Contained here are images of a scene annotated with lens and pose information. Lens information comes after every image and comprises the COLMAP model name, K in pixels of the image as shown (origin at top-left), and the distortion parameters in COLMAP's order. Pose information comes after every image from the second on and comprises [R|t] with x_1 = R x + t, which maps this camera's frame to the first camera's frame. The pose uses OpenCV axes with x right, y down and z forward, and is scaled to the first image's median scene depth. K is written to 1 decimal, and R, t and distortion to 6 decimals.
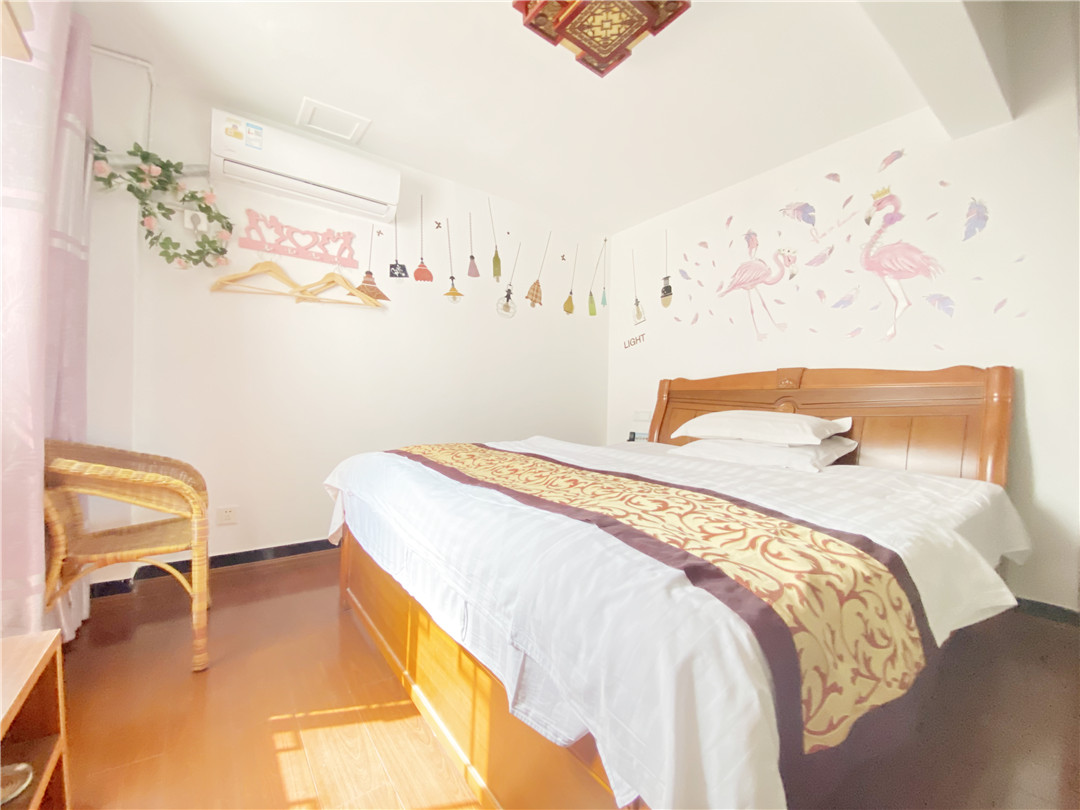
lens RADIAL K [[438.4, 0, 539.3], [0, 438.4, 403.3], [0, 0, 1]] dist [0.031624, -0.028937]
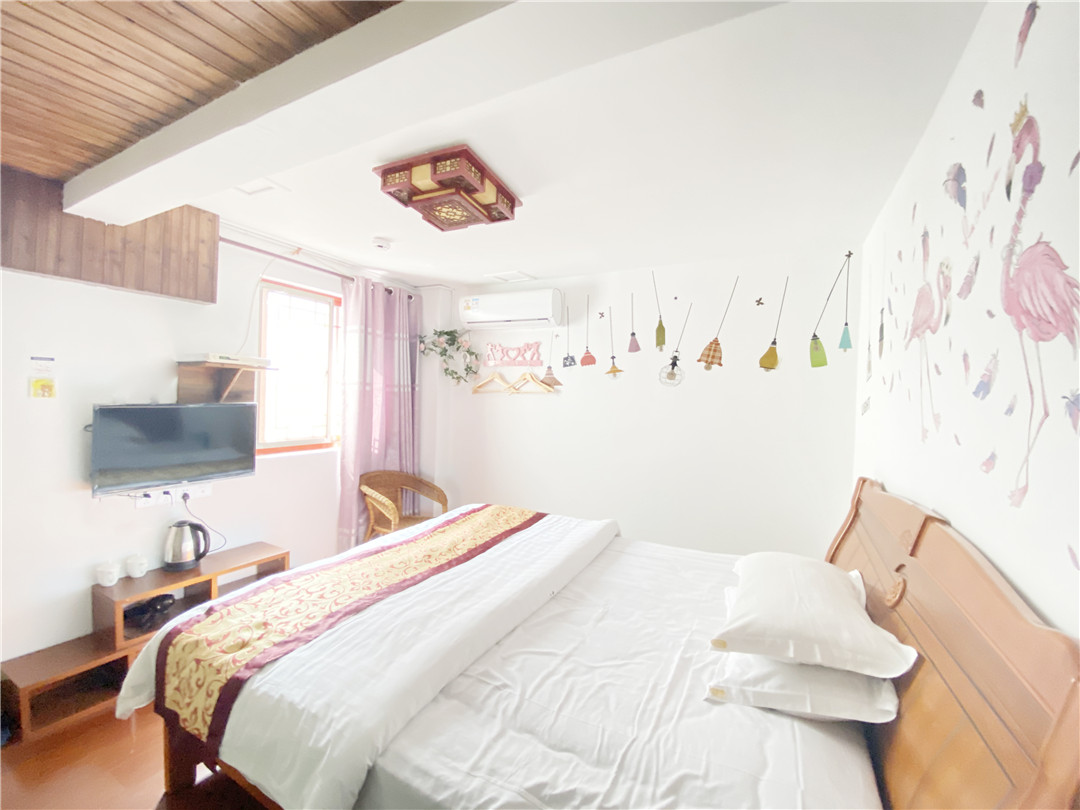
lens RADIAL K [[438.4, 0, 539.3], [0, 438.4, 403.3], [0, 0, 1]] dist [0.031624, -0.028937]
pose [[0.447436, -0.011024, -0.894248, 0.755213], [-0.029314, 0.999206, -0.026985, -0.141162], [0.893835, 0.038288, 0.446758, 0.359016]]
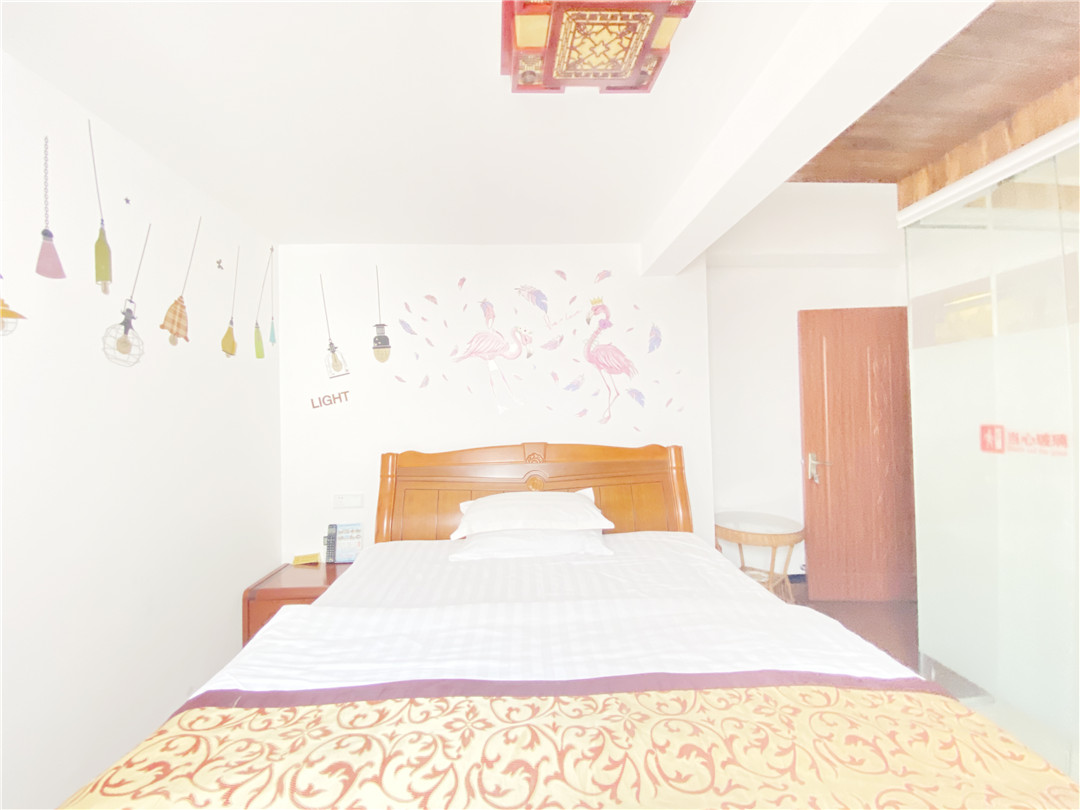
lens RADIAL K [[436.0, 0, 540.0], [0, 436.0, 405.0], [0, 0, 1]] dist [0.034432, -0.027644]
pose [[0.558249, -0.014931, 0.829539, -0.261939], [0.030051, 0.999546, -0.002232, -0.153950], [-0.829129, 0.026174, 0.558444, 0.373096]]
